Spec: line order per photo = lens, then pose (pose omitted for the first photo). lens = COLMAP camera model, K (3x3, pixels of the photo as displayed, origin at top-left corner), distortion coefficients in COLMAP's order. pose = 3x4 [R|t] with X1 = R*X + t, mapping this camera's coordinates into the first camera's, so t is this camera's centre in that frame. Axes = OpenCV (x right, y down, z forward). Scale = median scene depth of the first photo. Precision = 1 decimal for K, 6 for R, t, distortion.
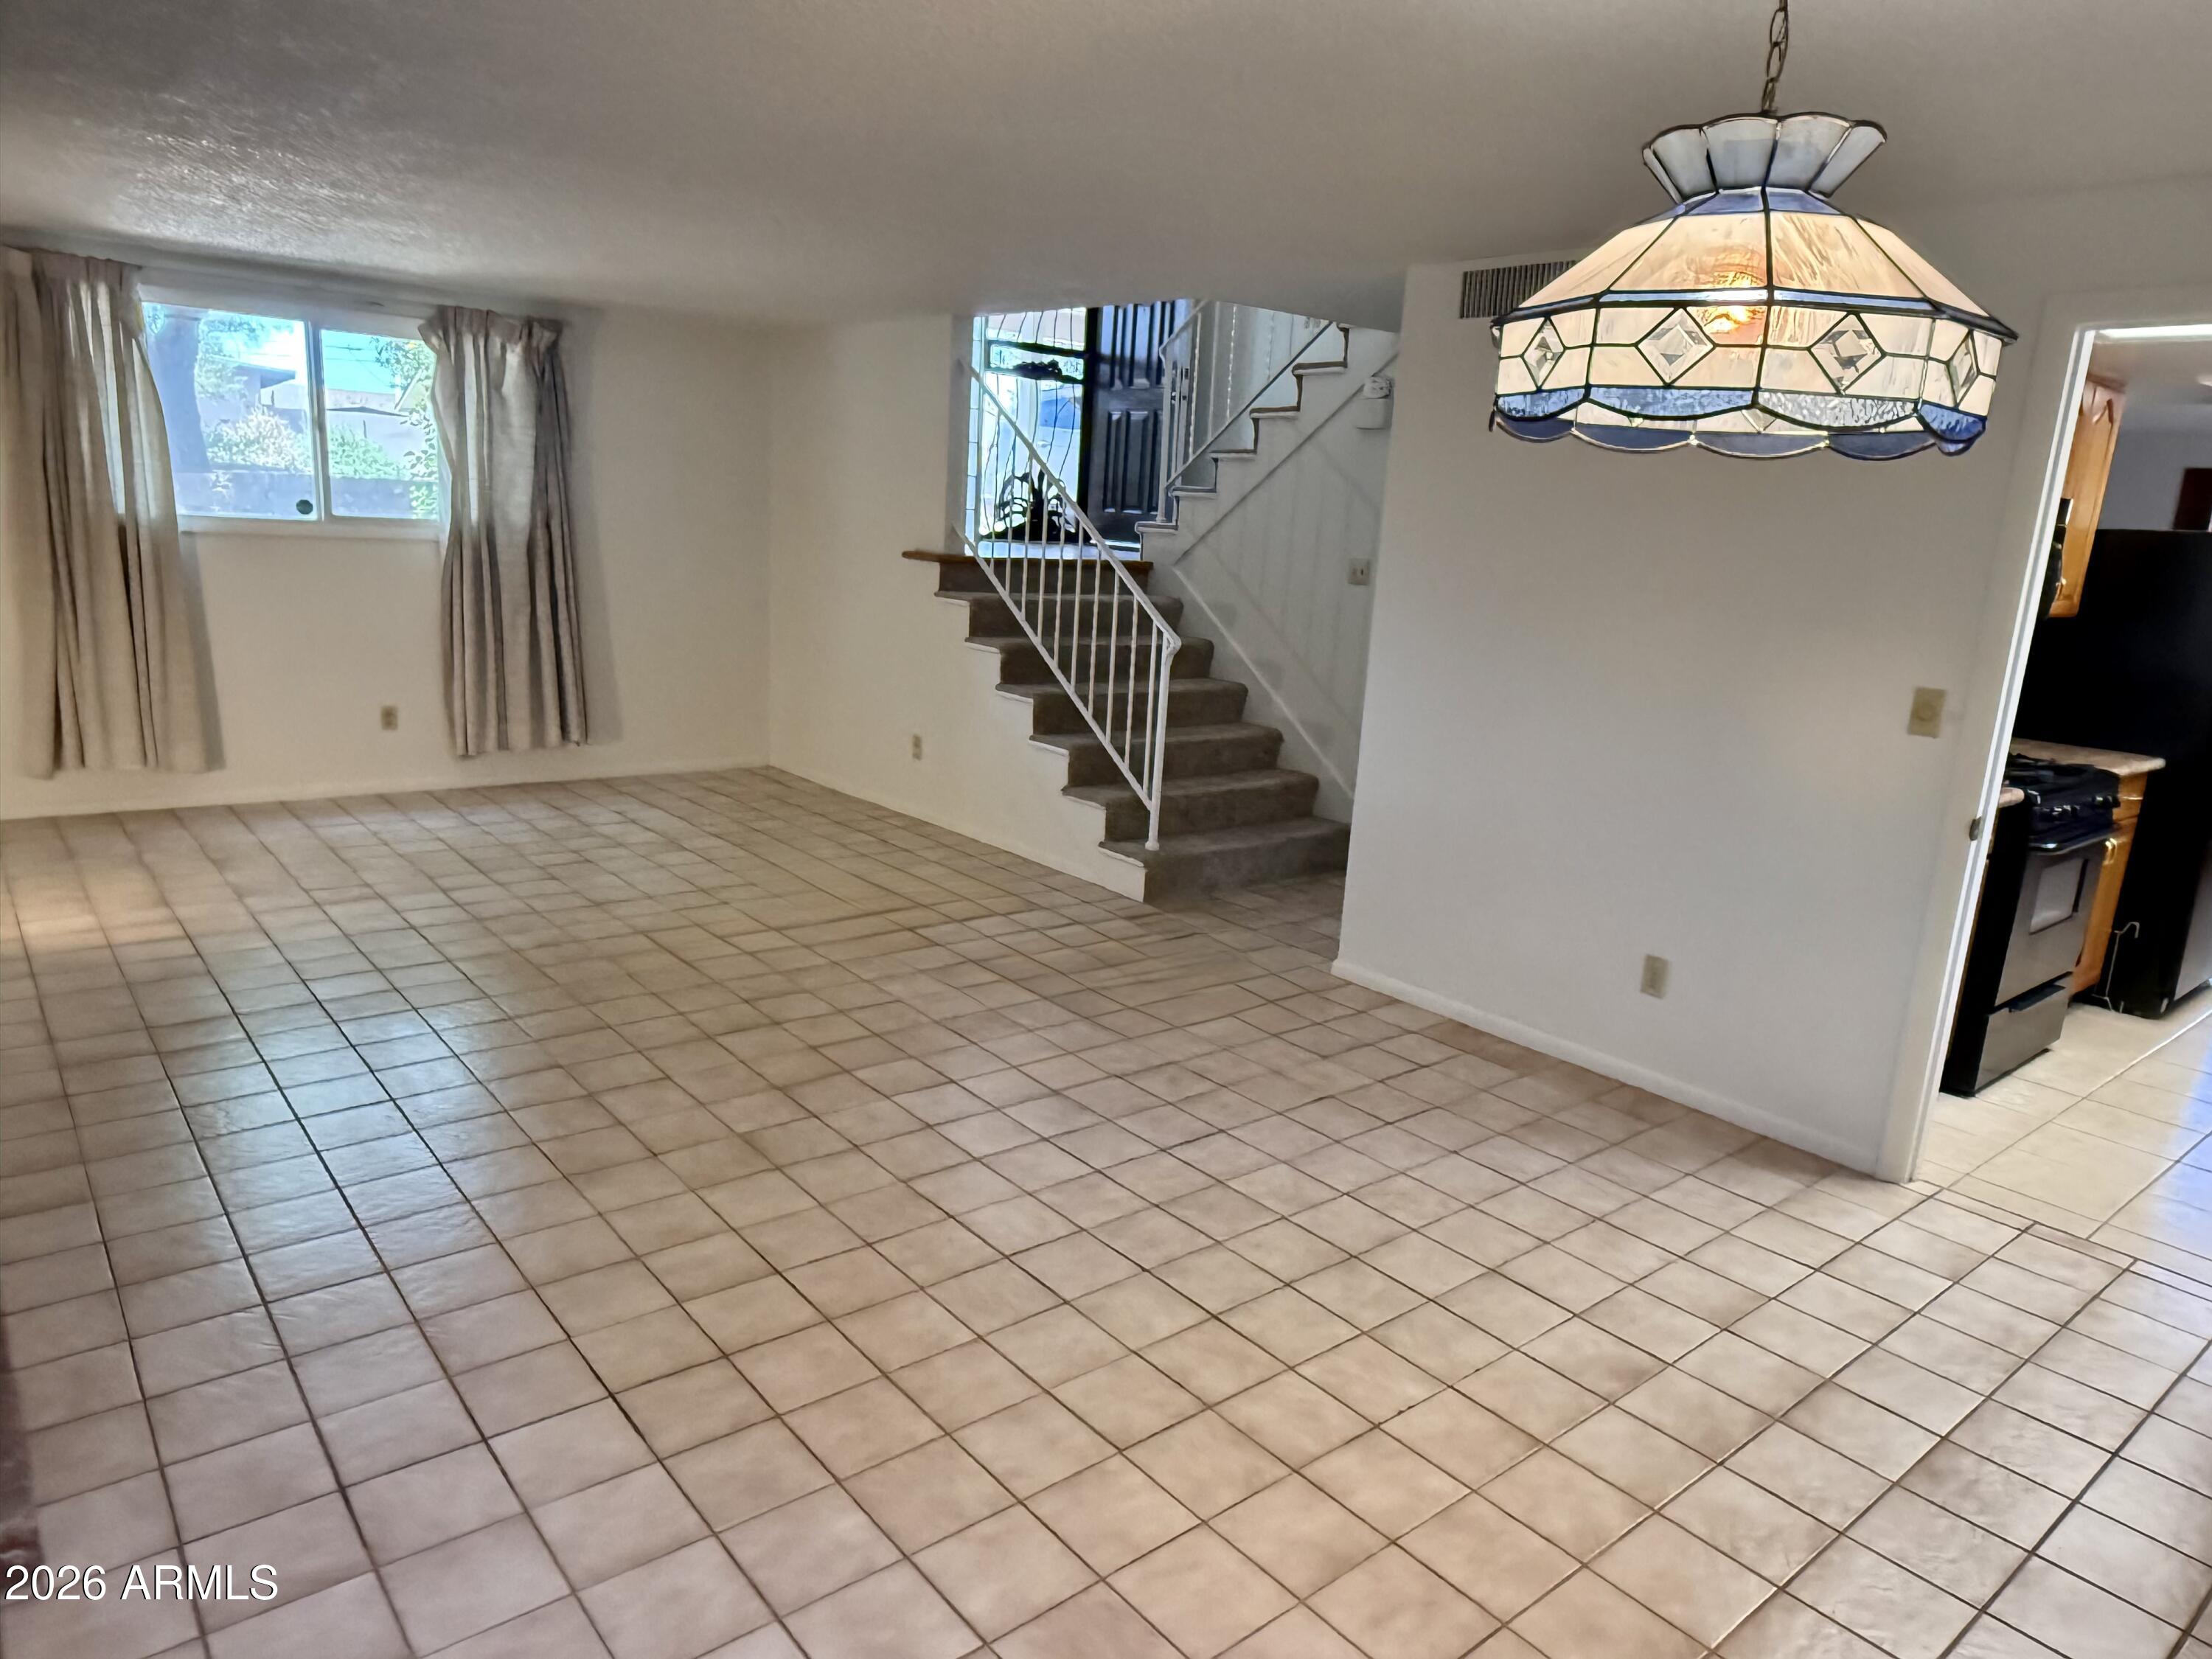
lens RADIAL K [[1402.4, 0, 1106.0], [0, 1402.4, 829.5], [0, 0, 1]] dist [0.032596, 0.000863]
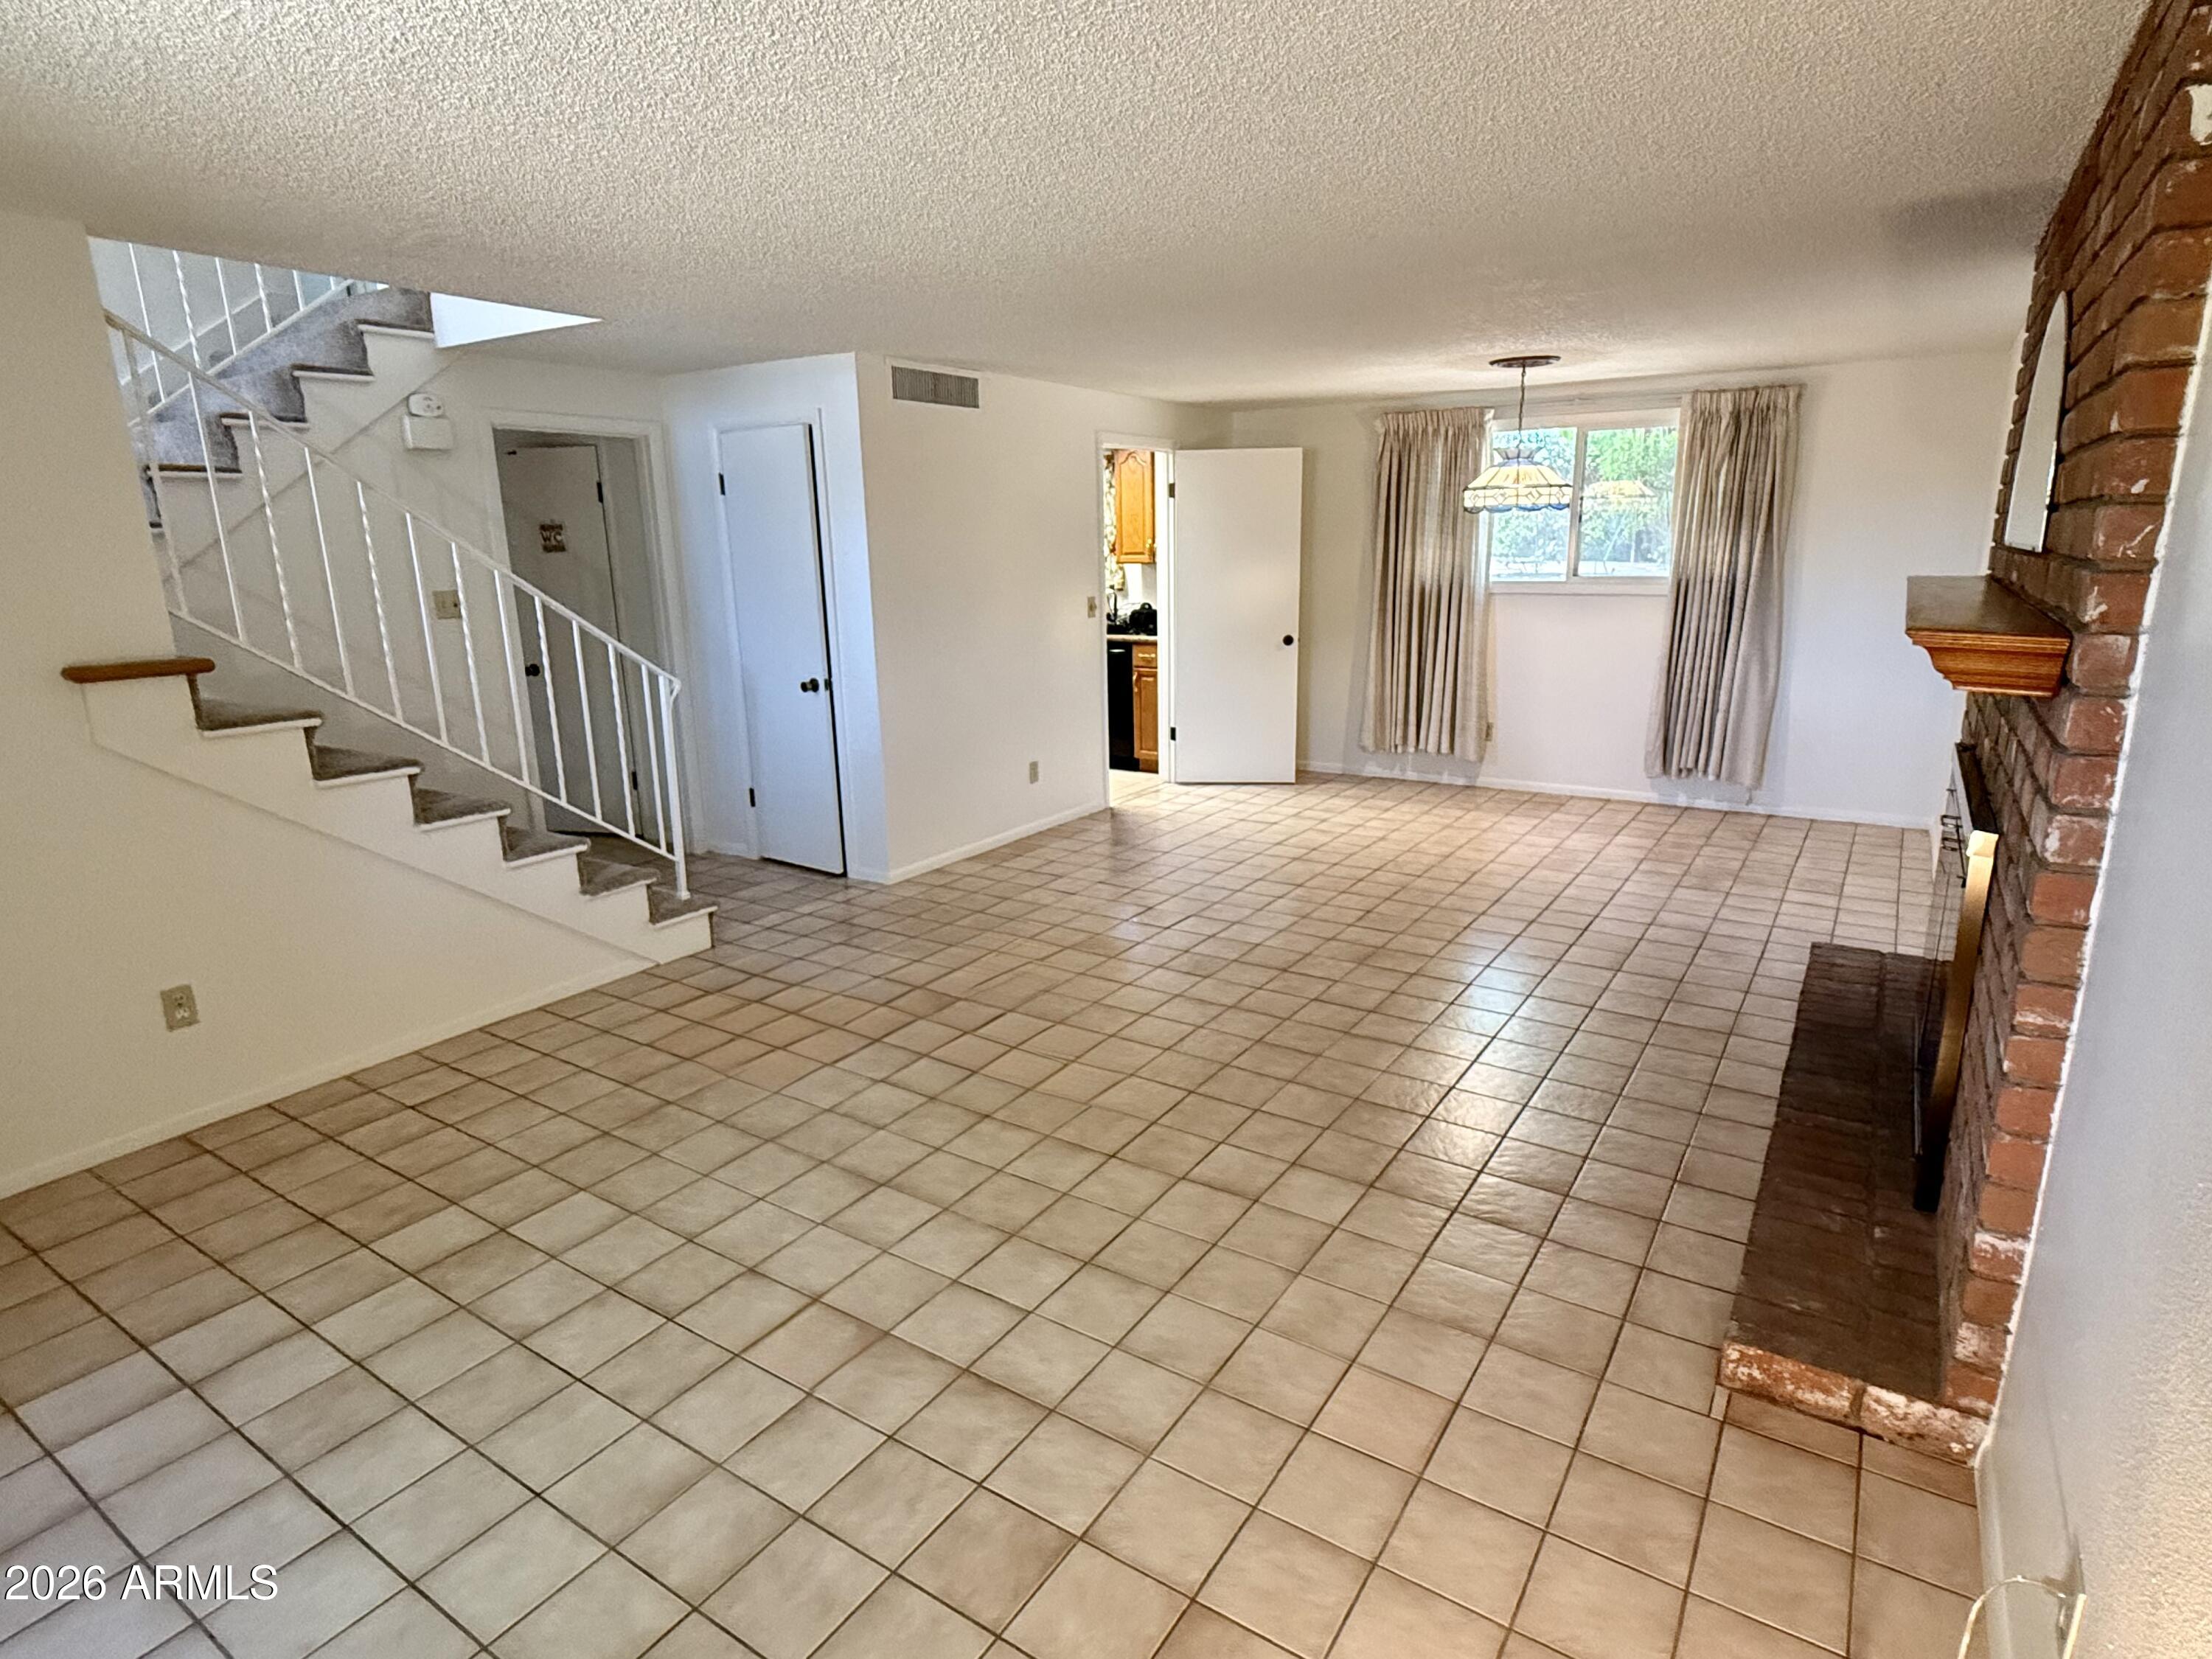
lens RADIAL K [[1168.8, 0, 1106.0], [0, 1168.8, 829.5], [0, 0, 1]] dist [-0.005265, -0.000367]
pose [[-0.279679, -0.282183, 0.917688, -0.974801], [0.217956, 0.912216, 0.346926, -0.308895], [-0.935027, 0.297044, -0.193624, 1.093969]]
